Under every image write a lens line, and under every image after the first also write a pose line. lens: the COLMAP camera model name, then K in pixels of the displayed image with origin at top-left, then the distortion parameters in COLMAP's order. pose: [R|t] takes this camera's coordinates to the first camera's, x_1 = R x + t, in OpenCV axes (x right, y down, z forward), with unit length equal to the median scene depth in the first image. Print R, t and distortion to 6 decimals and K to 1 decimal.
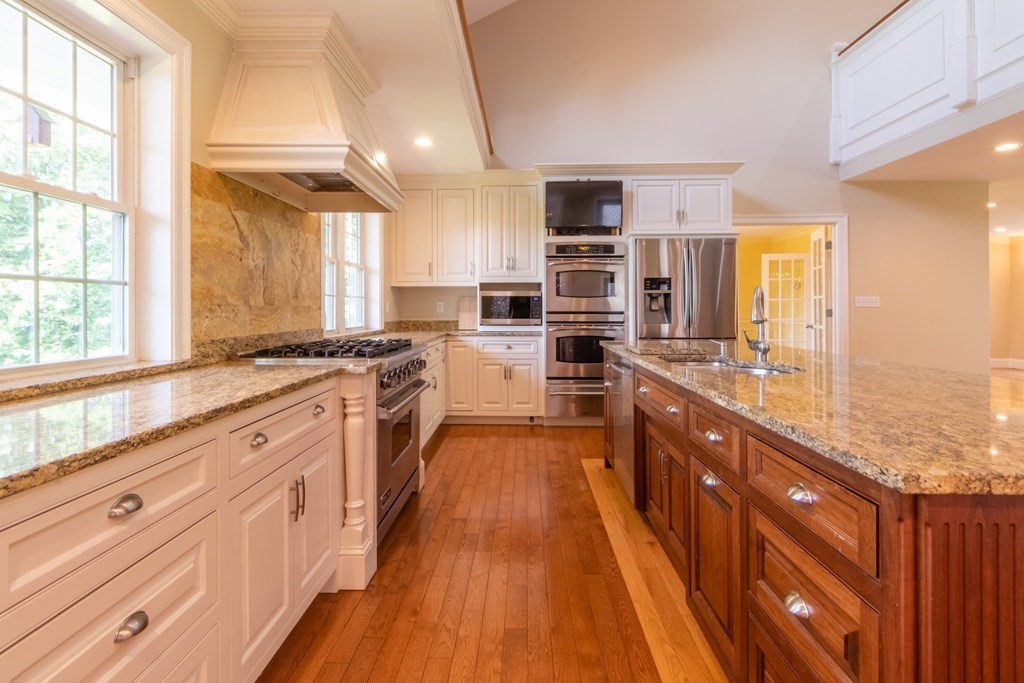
lens RADIAL K [[493.8, 0, 512.8], [0, 493.8, 295.6], [0, 0, 1]] dist [-0.001894, -0.000497]
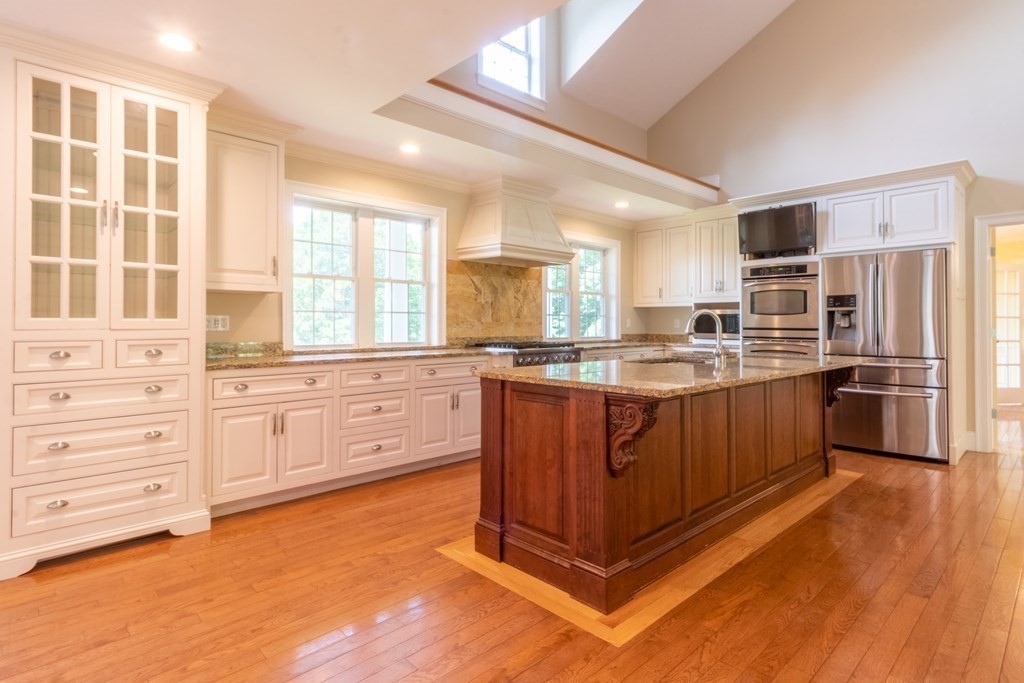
lens RADIAL K [[488.9, 0, 515.0], [0, 488.9, 299.6], [0, 0, 1]] dist [-0.000793, -0.000613]
pose [[0.730597, -0.028498, -0.682214, 0.462532], [0.012309, 0.999516, -0.028570, -0.006212], [0.682698, 0.012476, 0.730594, -0.182654]]
